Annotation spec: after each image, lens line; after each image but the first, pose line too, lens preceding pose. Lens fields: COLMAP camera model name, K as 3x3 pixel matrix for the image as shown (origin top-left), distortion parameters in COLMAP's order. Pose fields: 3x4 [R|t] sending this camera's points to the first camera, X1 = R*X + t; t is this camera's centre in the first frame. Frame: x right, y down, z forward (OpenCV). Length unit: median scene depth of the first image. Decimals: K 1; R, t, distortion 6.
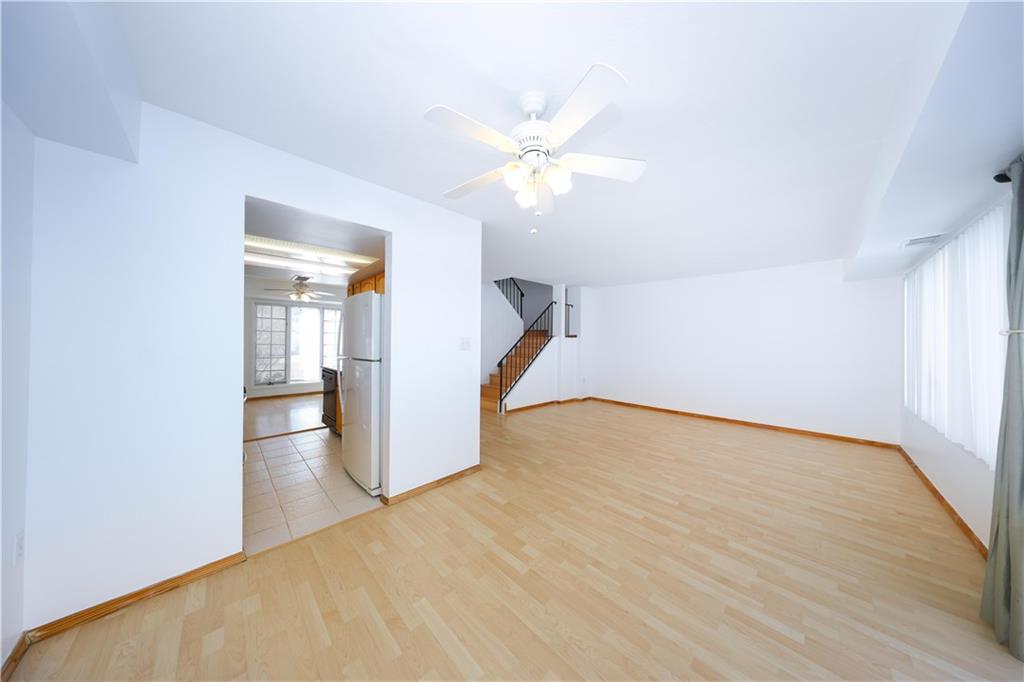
lens RADIAL K [[298.9, 0, 510.9], [0, 298.9, 343.4], [0, 0, 1]] dist [0.002262, -0.000428]
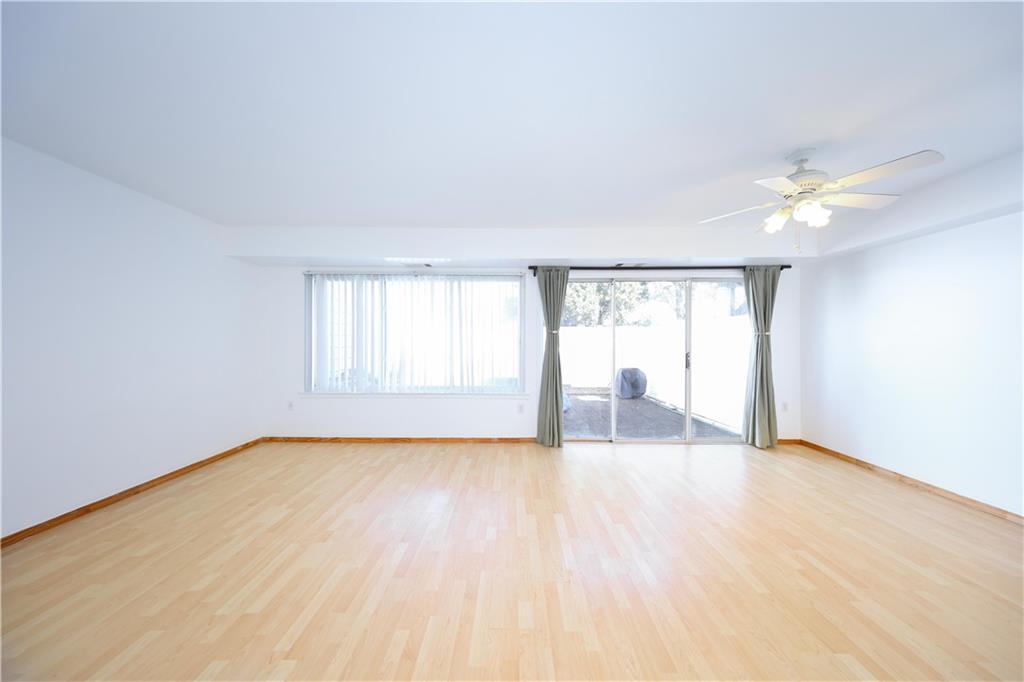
lens RADIAL K [[298.9, 0, 511.9], [0, 298.9, 338.1], [0, 0, 1]] dist [0.002262, -0.000428]
pose [[-0.712475, -0.007064, 0.701662, 0.012097], [-0.005449, 0.999975, 0.004534, 0.001787], [-0.701676, -0.000593, -0.712496, 0.789579]]
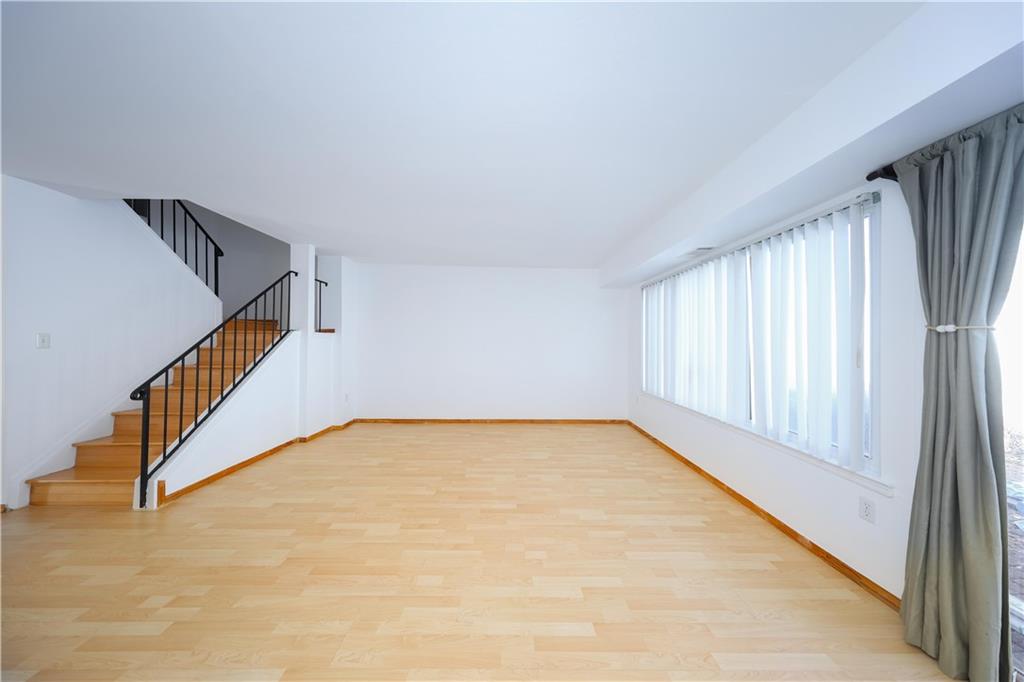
lens RADIAL K [[298.9, 0, 512.9], [0, 298.9, 339.5], [0, 0, 1]] dist [0.002262, -0.000428]
pose [[0.693753, -0.000296, 0.720213, 0.022882], [0.004330, 0.999984, -0.003759, -0.001580], [-0.720200, 0.005726, 0.693742, 0.325315]]
